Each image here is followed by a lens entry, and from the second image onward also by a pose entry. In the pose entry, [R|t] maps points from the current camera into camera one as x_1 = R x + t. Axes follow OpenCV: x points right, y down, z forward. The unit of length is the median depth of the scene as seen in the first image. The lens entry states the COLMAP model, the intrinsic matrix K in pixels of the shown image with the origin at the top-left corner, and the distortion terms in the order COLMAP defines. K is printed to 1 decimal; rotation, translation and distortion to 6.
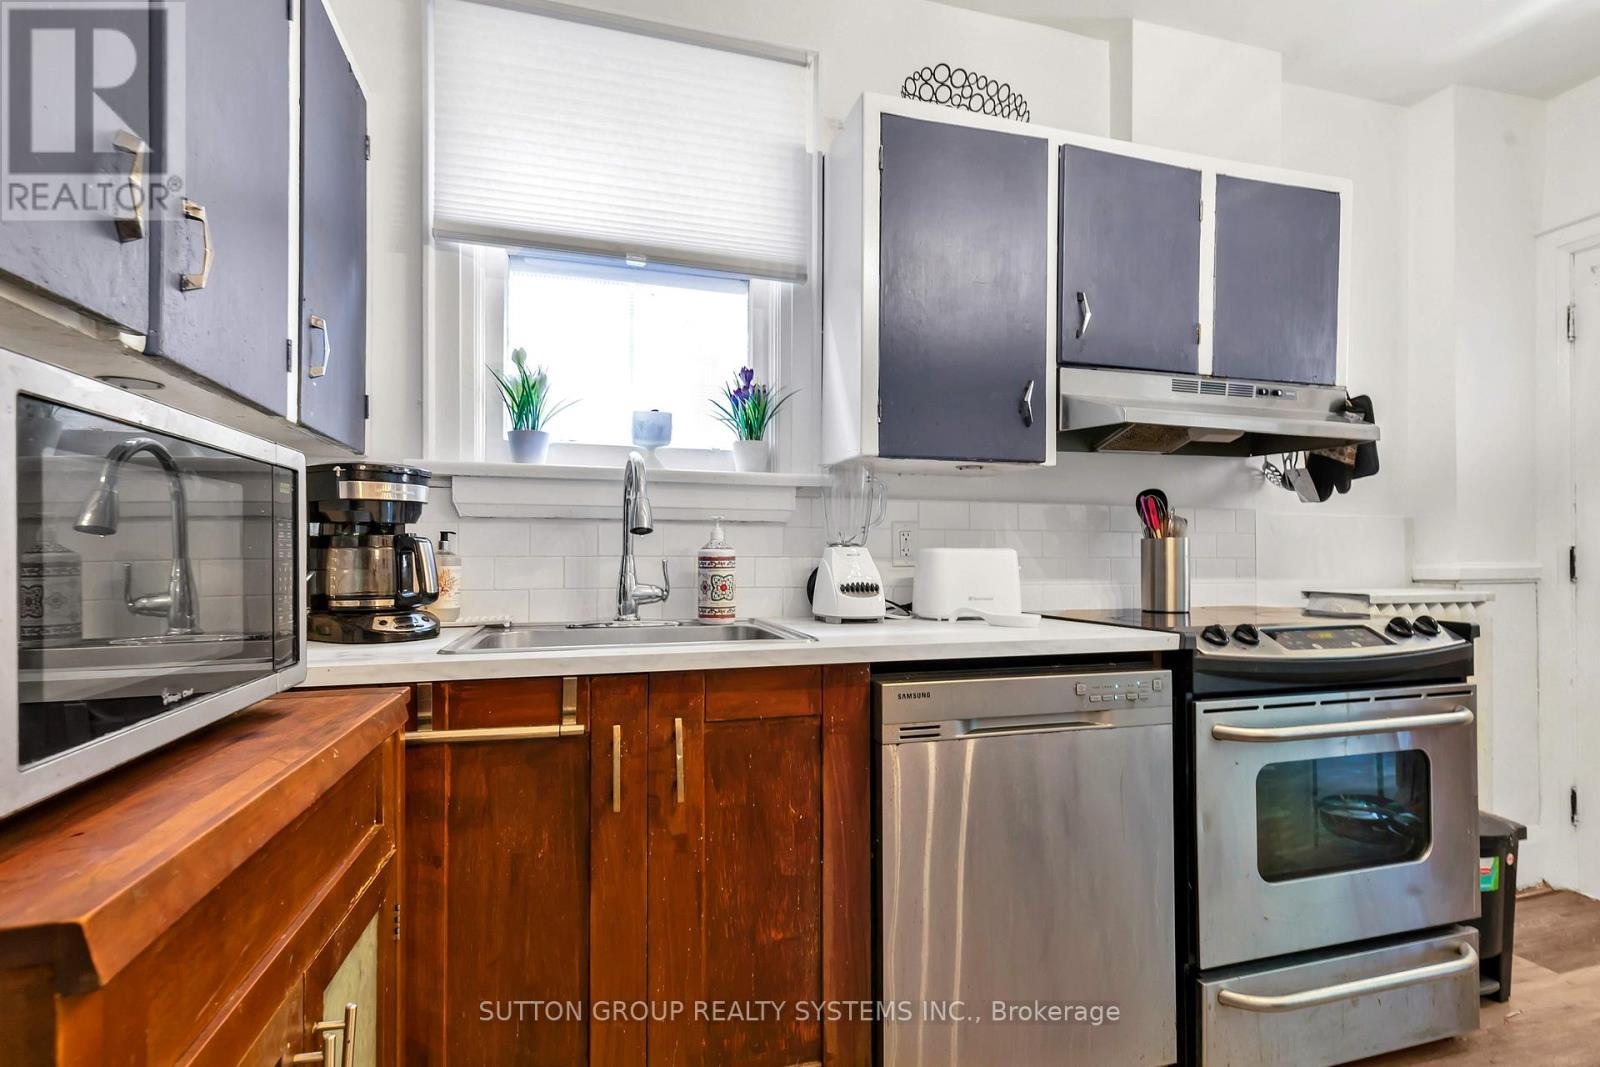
lens RADIAL K [[757.4, 0, 799.9], [0, 757.4, 548.3], [0, 0, 1]] dist [0.005128, -0.001128]
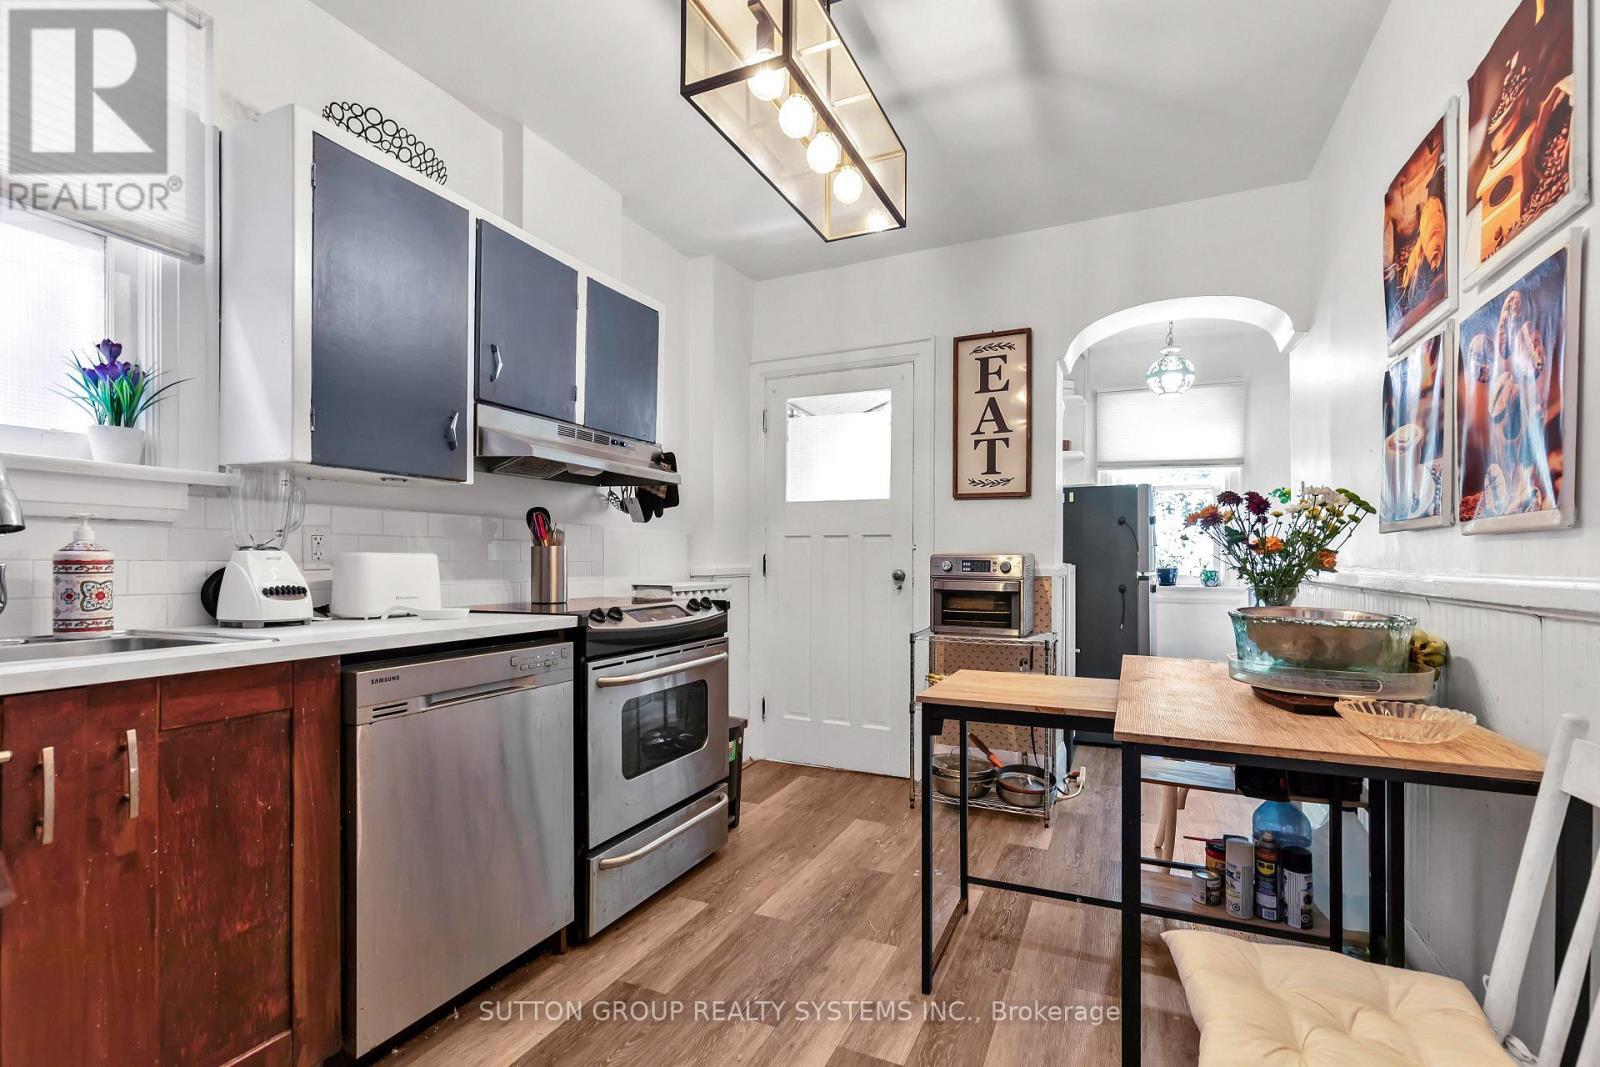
lens RADIAL K [[735.8, 0, 804.6], [0, 735.8, 561.6], [0, 0, 1]] dist [0.008933, -0.000554]
pose [[0.650802, -0.000770, 0.759247, -0.216812], [-0.008714, 0.999926, 0.008483, -0.001479], [-0.759197, -0.012137, 0.650747, -0.167984]]
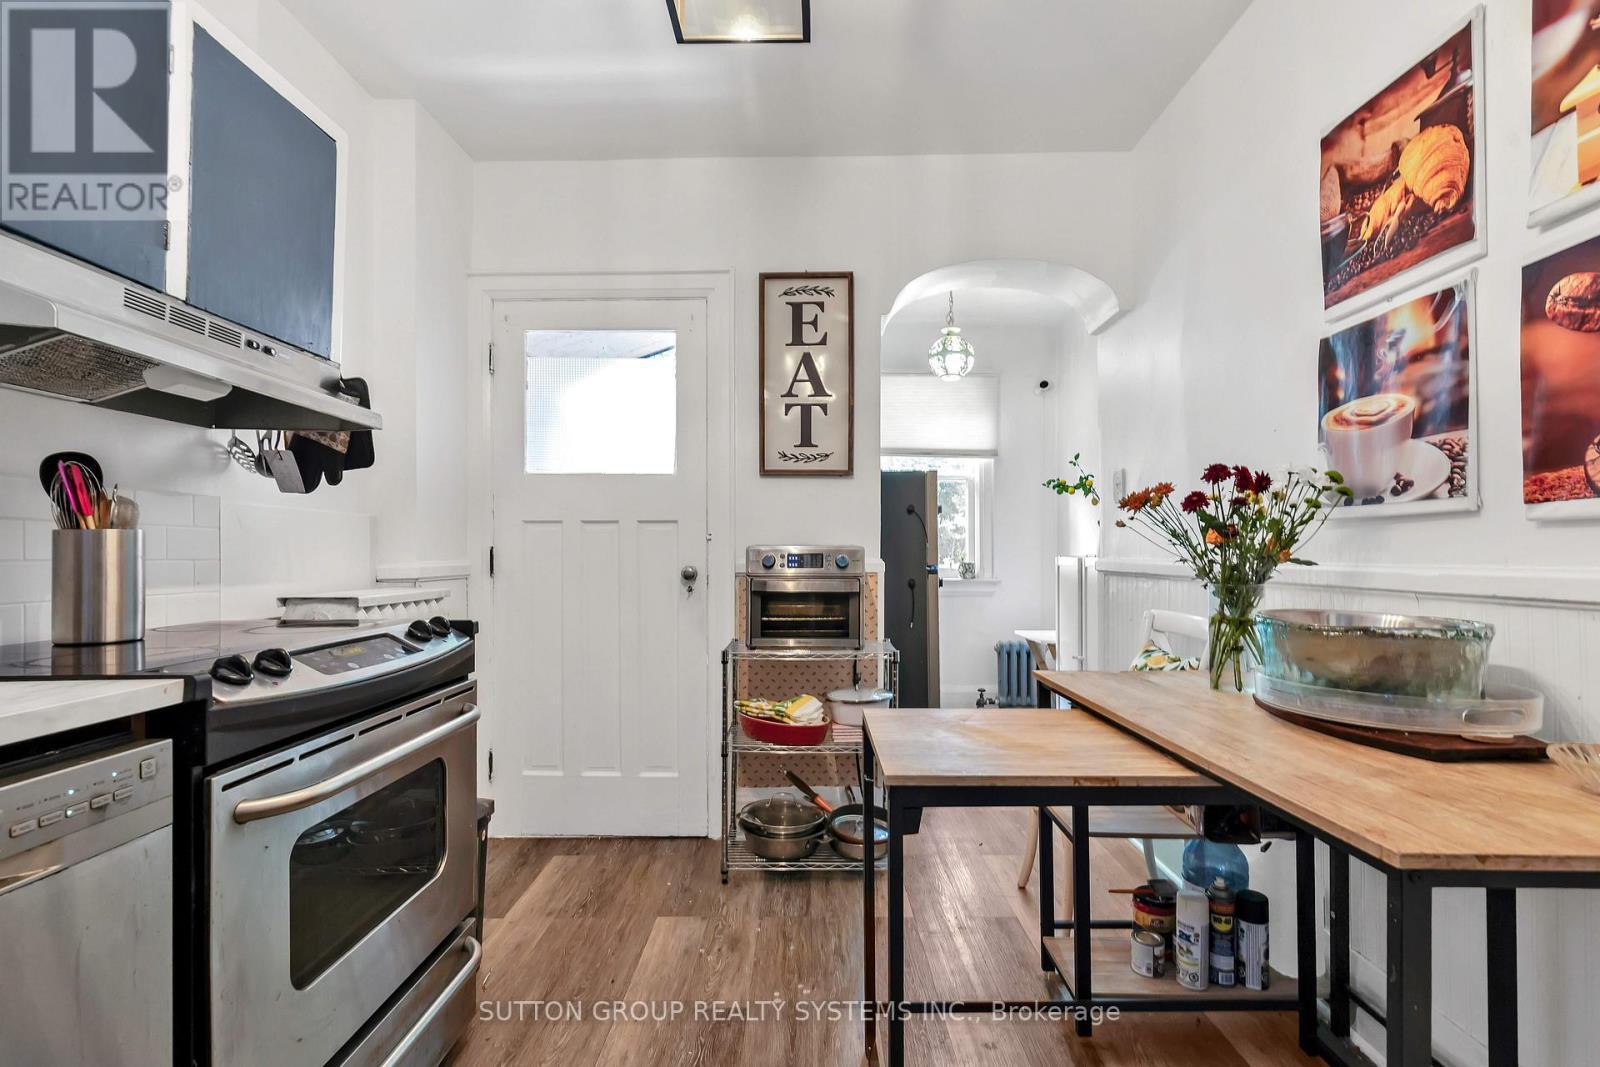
lens RADIAL K [[760.0, 0, 809.2], [0, 760.0, 548.5], [0, 0, 1]] dist [0.006271, 0.000106]
pose [[0.284560, 0.004609, 0.958647, 0.027706], [-0.005346, 0.999981, -0.003221, 0.002264], [-0.958643, -0.004209, 0.284579, 0.261987]]
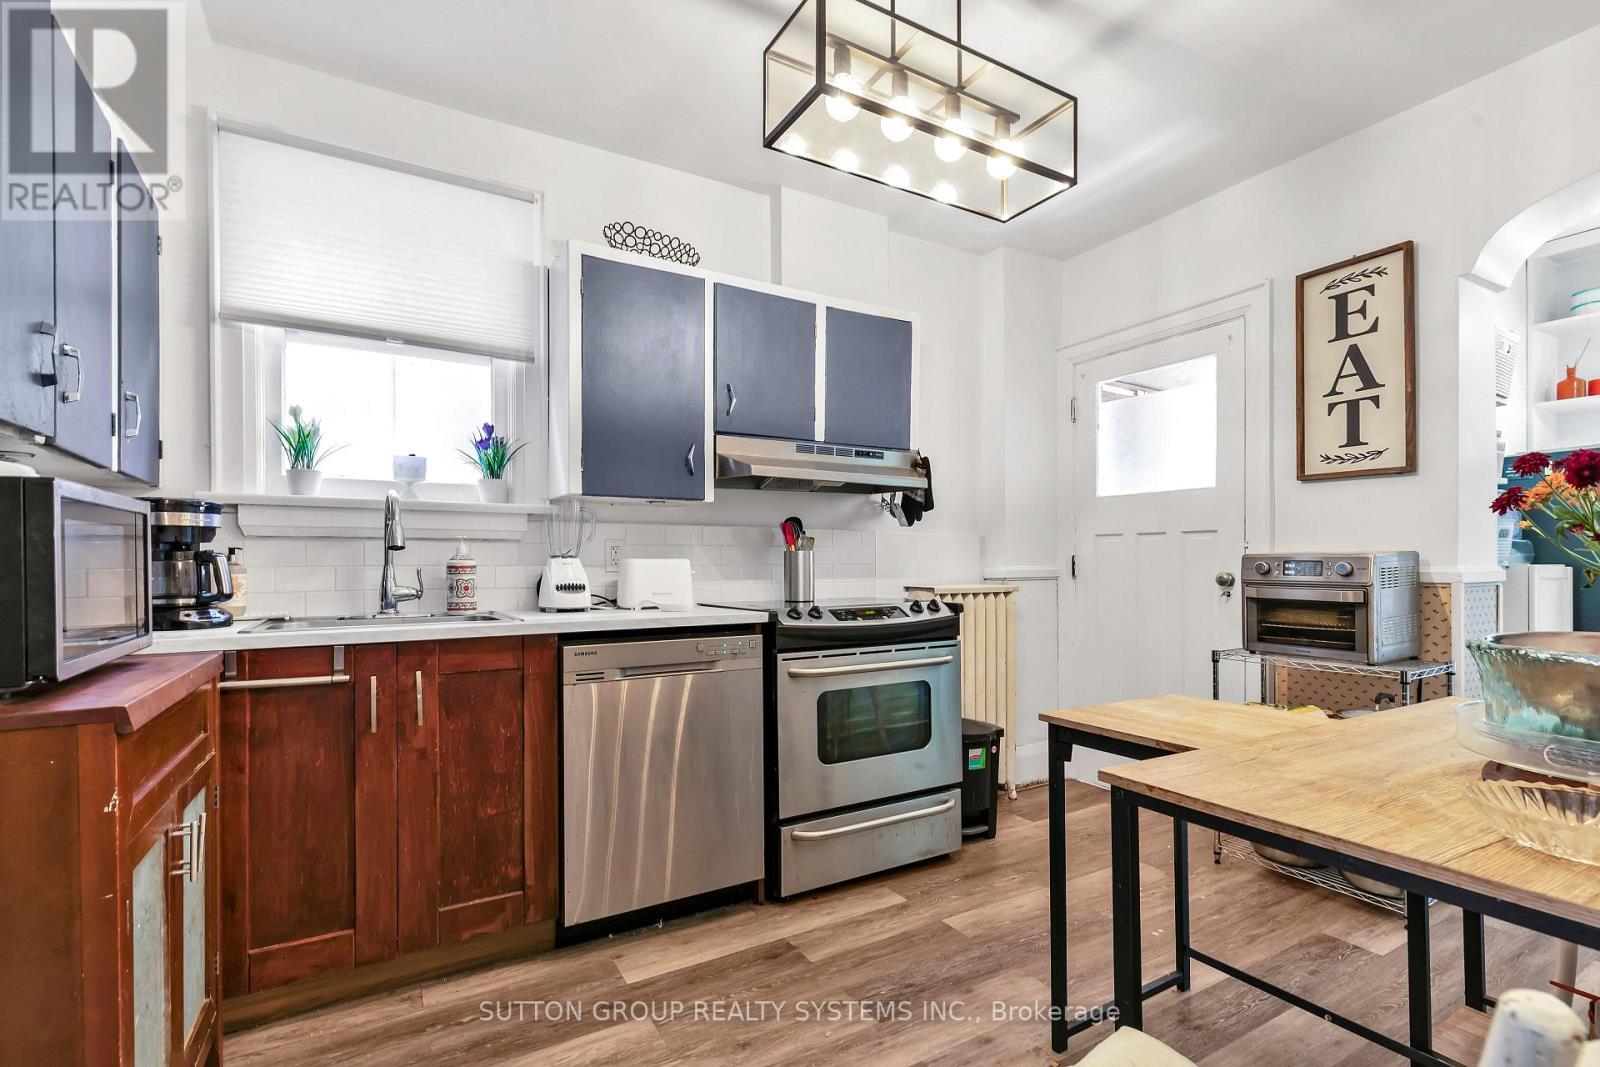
lens RADIAL K [[744.2, 0, 796.8], [0, 744.2, 561.6], [0, 0, 1]] dist [0.003397, -0.000339]
pose [[0.969456, -0.004718, 0.245219, 0.146767], [0.002834, 0.999964, 0.008038, -0.005439], [-0.245248, -0.007098, 0.969434, -0.447195]]
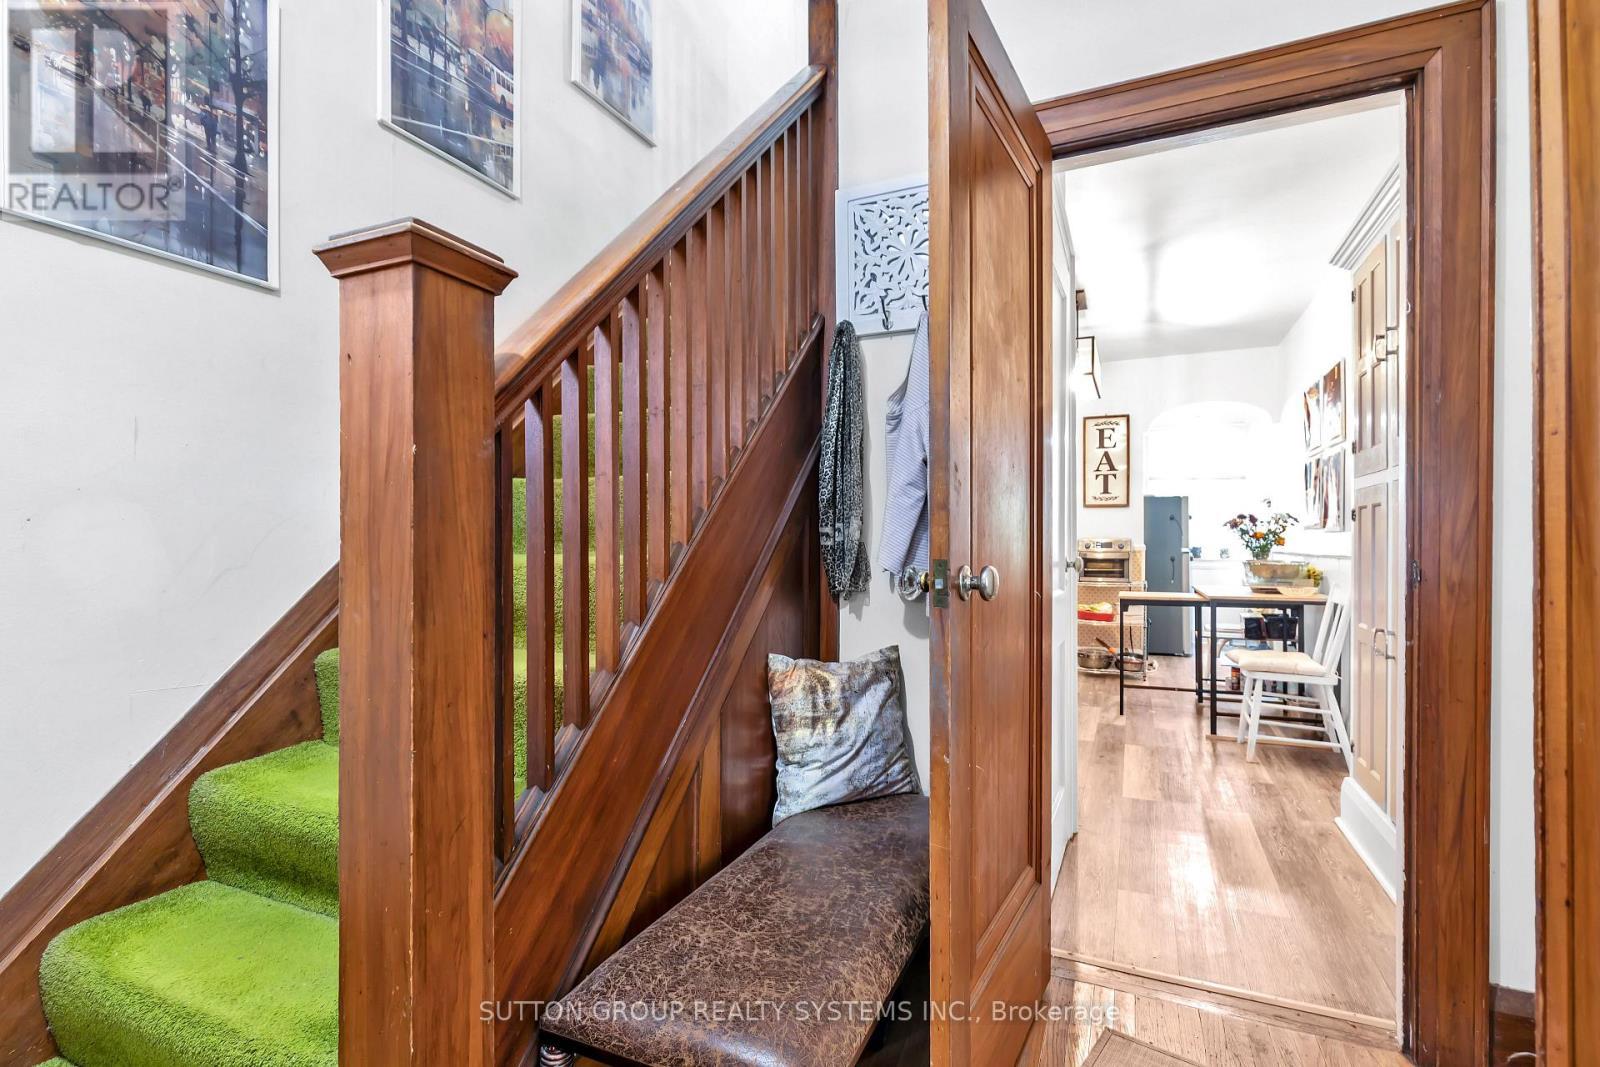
lens RADIAL K [[755.4, 0, 795.0], [0, 755.4, 536.9], [0, 0, 1]] dist [0.000687, -0.000316]
pose [[0.649647, 0.004002, 0.760225, -2.118004], [-0.005536, 0.999985, -0.000534, -0.006429], [-0.760216, -0.003862, 0.649659, -0.483342]]
